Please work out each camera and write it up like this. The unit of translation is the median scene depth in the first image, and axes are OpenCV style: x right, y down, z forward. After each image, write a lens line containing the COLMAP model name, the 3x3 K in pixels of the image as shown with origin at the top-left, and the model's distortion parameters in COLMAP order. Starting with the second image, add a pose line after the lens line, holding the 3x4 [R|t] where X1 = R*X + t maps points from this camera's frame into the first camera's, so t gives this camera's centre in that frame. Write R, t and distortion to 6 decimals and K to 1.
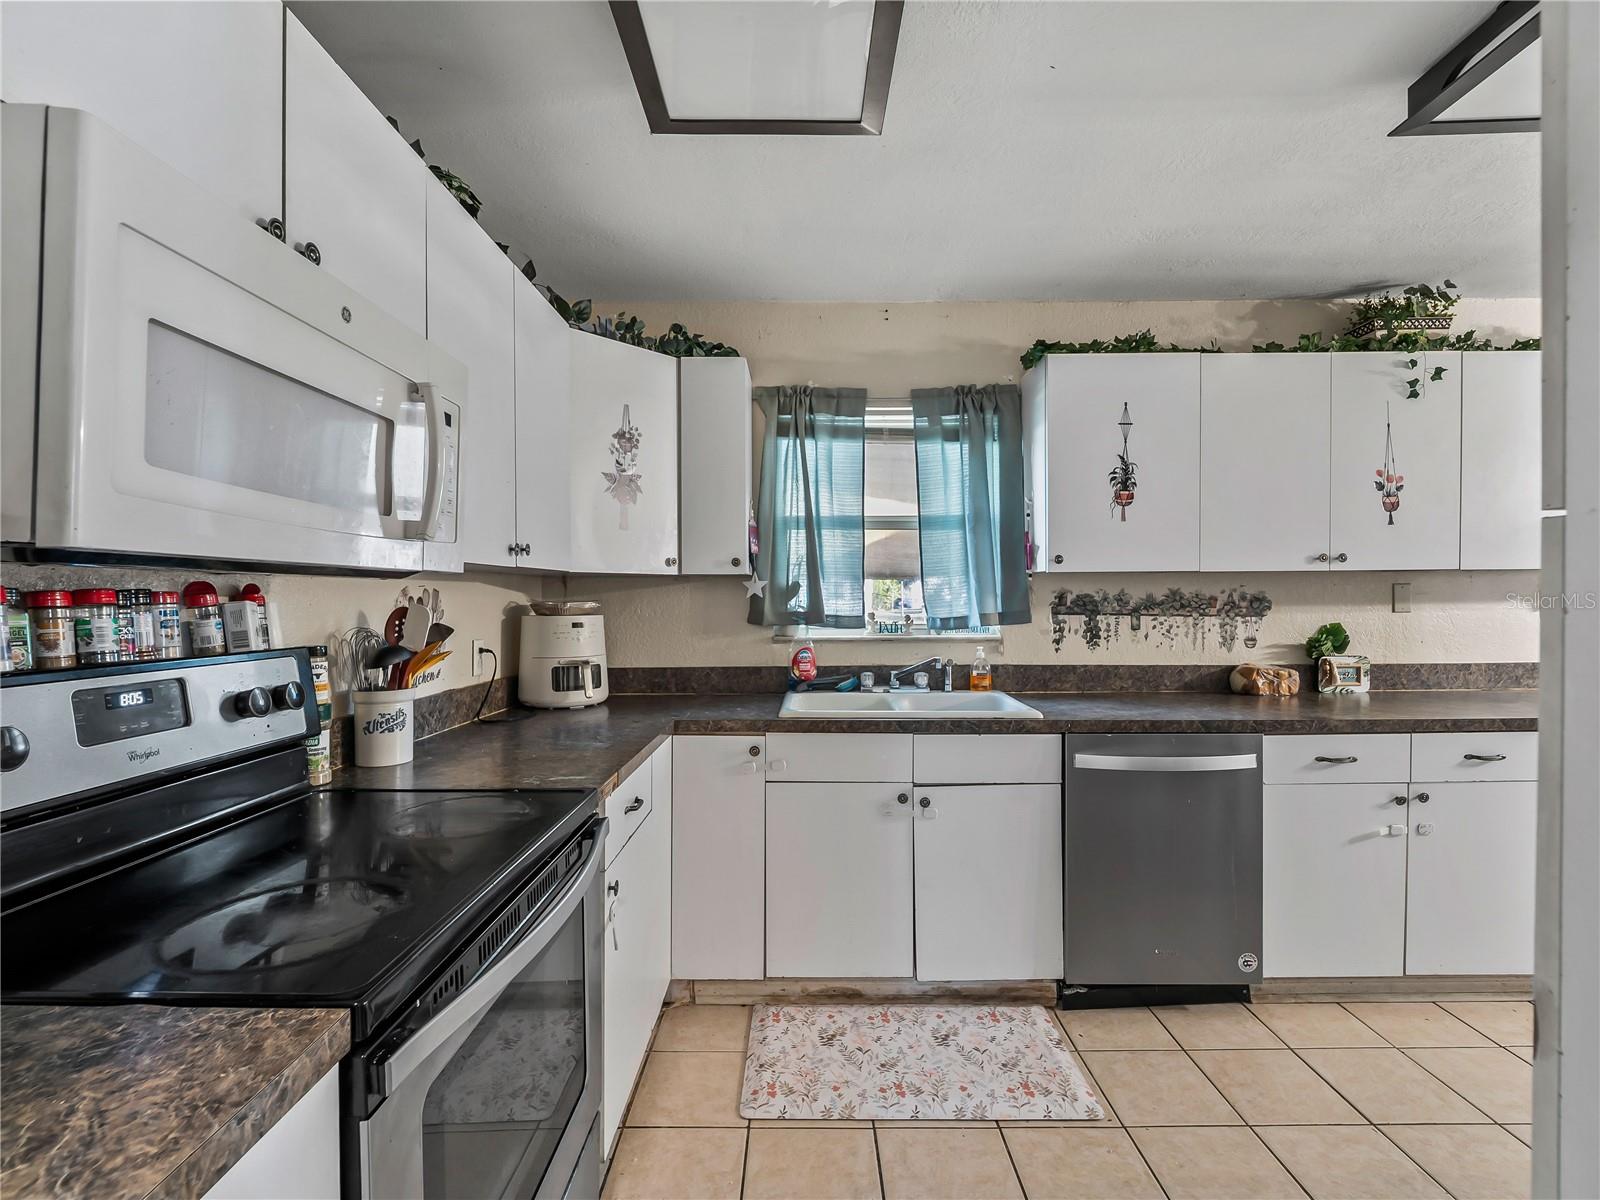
lens RADIAL K [[732.6, 0, 814.0], [0, 732.6, 603.6], [0, 0, 1]] dist [0.004531, -0.003551]
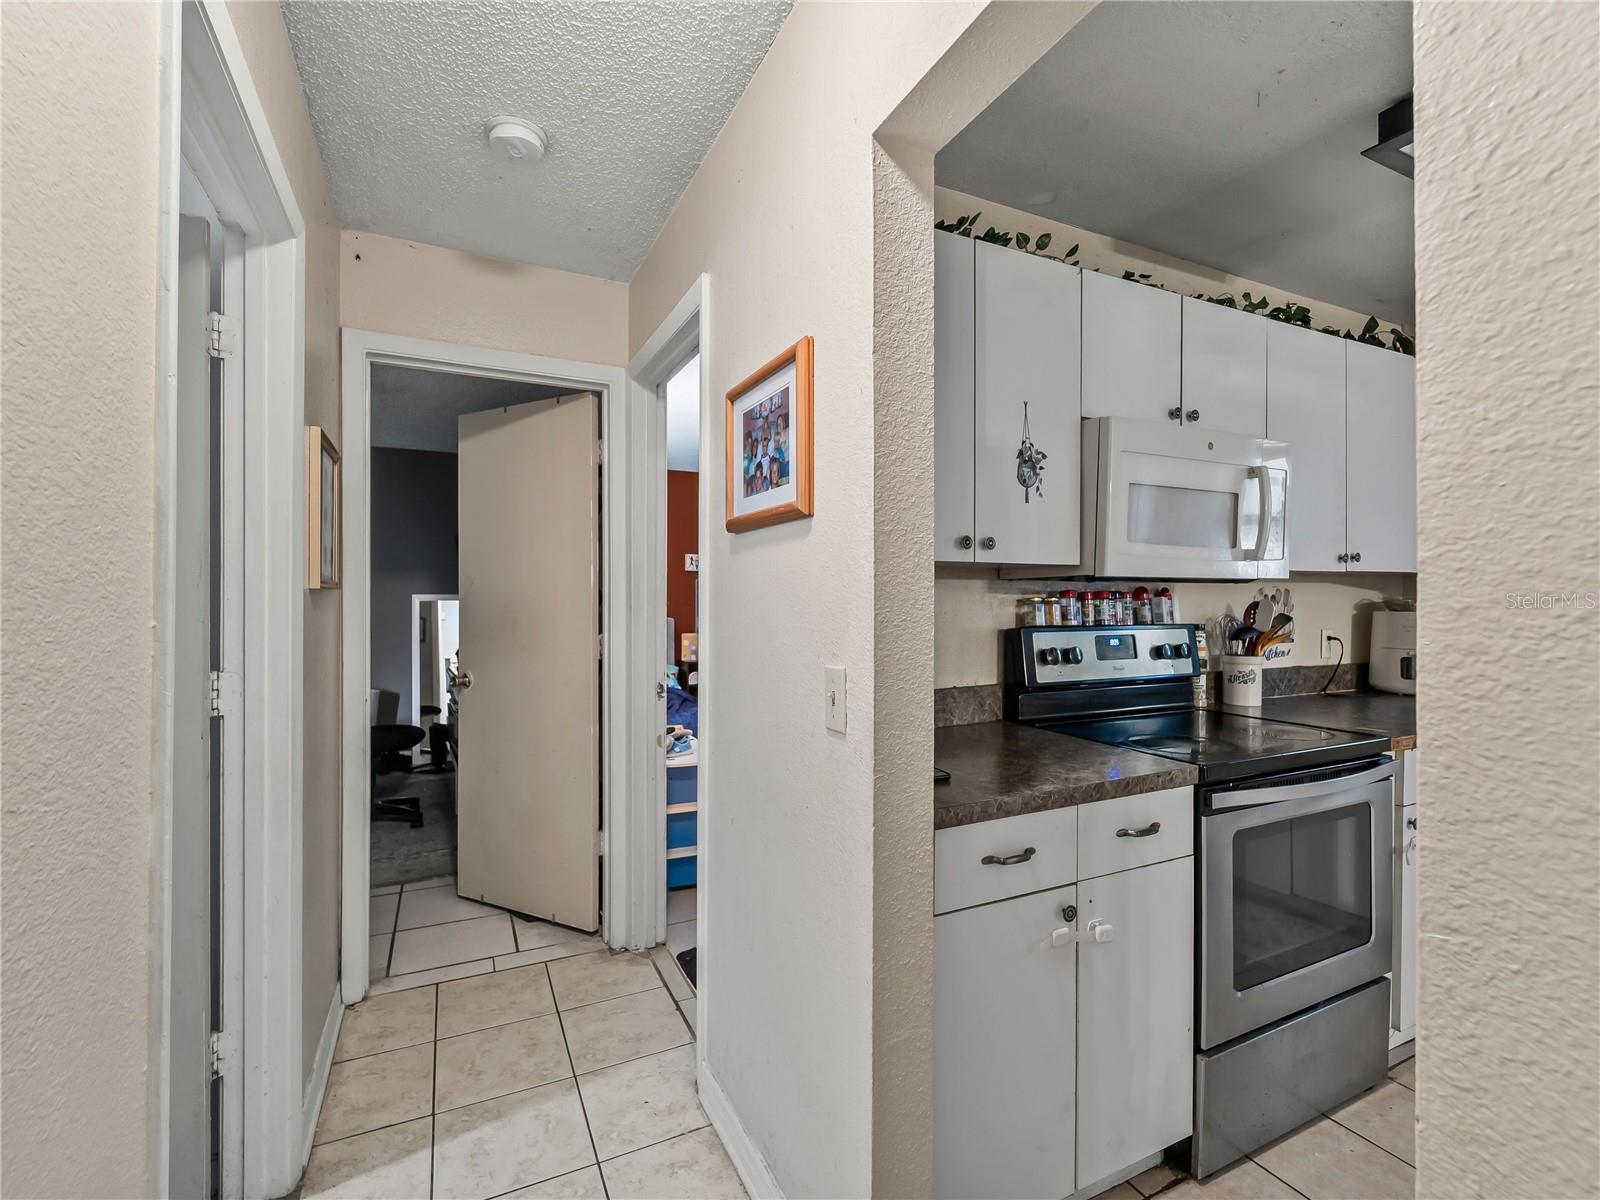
lens RADIAL K [[732.6, 0, 803.9], [0, 732.6, 593.5], [0, 0, 1]] dist [0.004531, -0.003551]
pose [[0.441192, 0.001492, -0.897411, 0.420863], [-0.010372, 0.999940, -0.003436, 0.003305], [0.897353, 0.010824, 0.441181, -0.542085]]
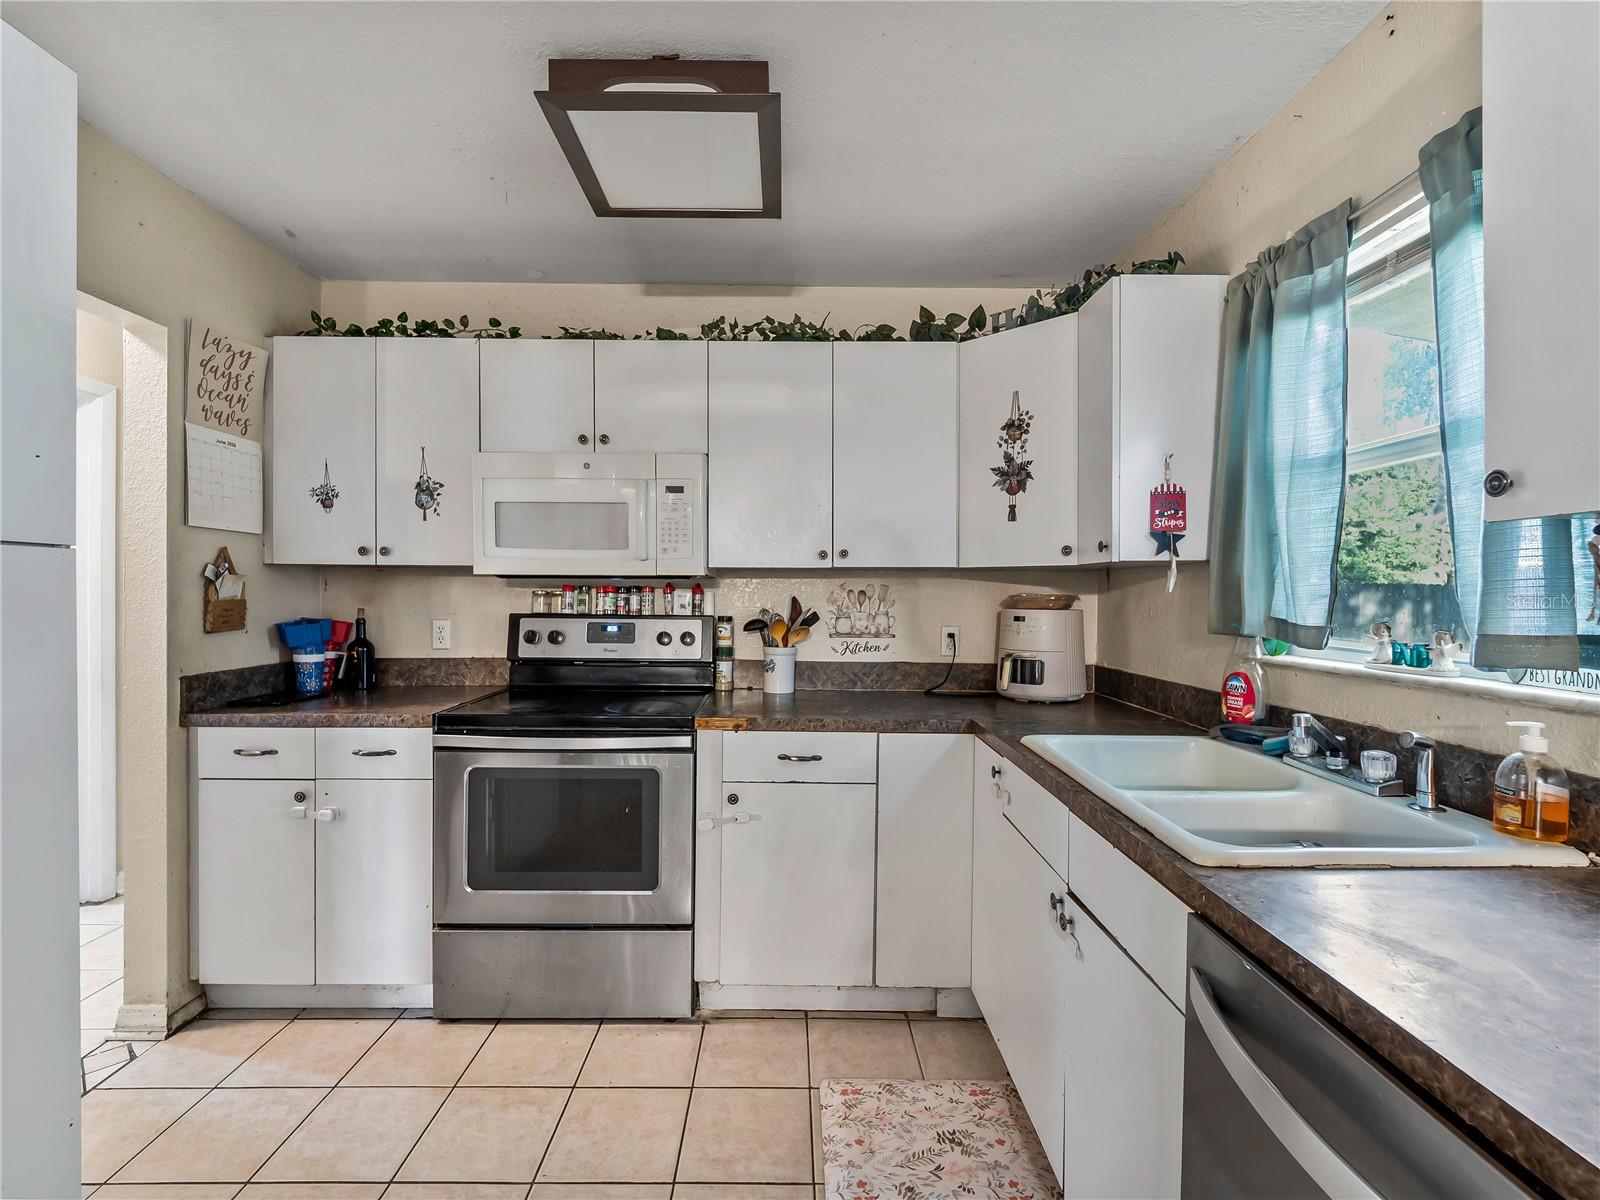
lens RADIAL K [[732.6, 0, 790.8], [0, 732.6, 598.0], [0, 0, 1]] dist [0.004531, -0.003551]
pose [[0.004620, 0.012413, -0.999912, 1.167249], [-0.014507, 0.999819, 0.012345, -0.012376], [0.999884, 0.014449, 0.004800, 1.155316]]
